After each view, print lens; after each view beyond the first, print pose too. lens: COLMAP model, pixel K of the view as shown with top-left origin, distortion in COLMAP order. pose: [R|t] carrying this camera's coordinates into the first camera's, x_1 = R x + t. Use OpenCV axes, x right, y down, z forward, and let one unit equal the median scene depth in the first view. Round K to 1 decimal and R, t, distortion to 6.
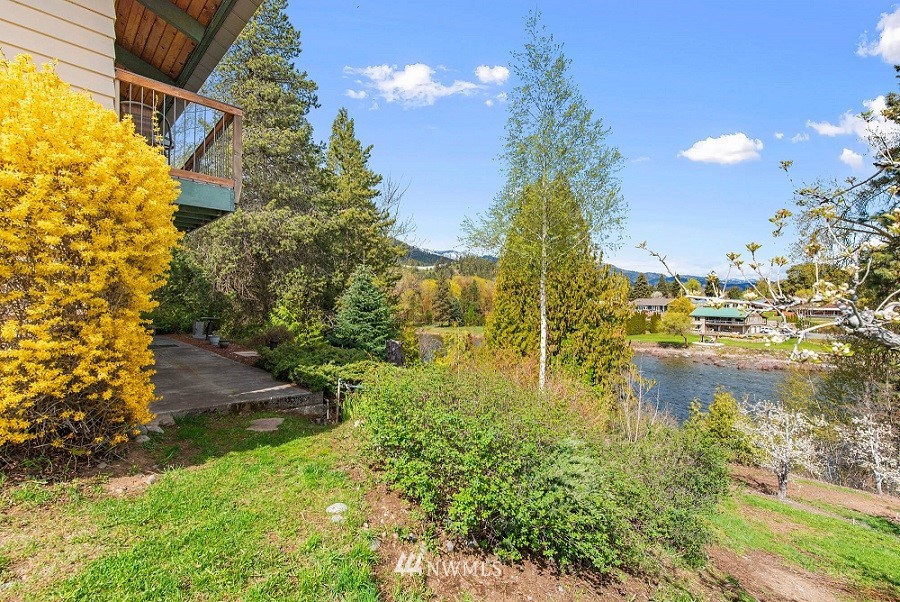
lens RADIAL K [[387.6, 0, 450.0], [0, 387.6, 301.0], [0, 0, 1]] dist [0.000475, 0.000004]
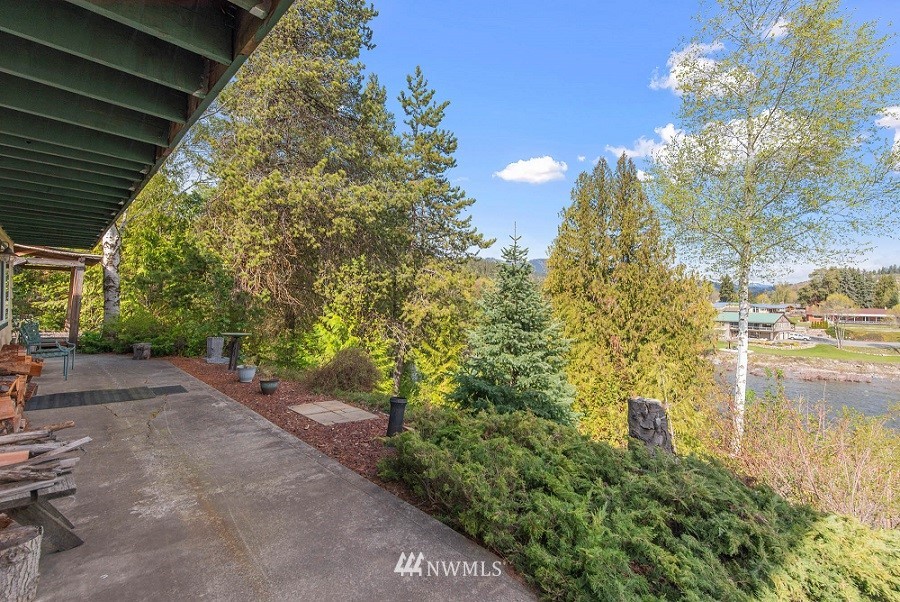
lens RADIAL K [[387.6, 0, 450.0], [0, 387.6, 301.0], [0, 0, 1]] dist [0.000475, 0.000004]
pose [[0.999962, 0.007970, -0.003654, -0.110556], [-0.007987, 0.999957, -0.004693, -0.003873], [0.003616, 0.004722, 0.999982, 0.152806]]
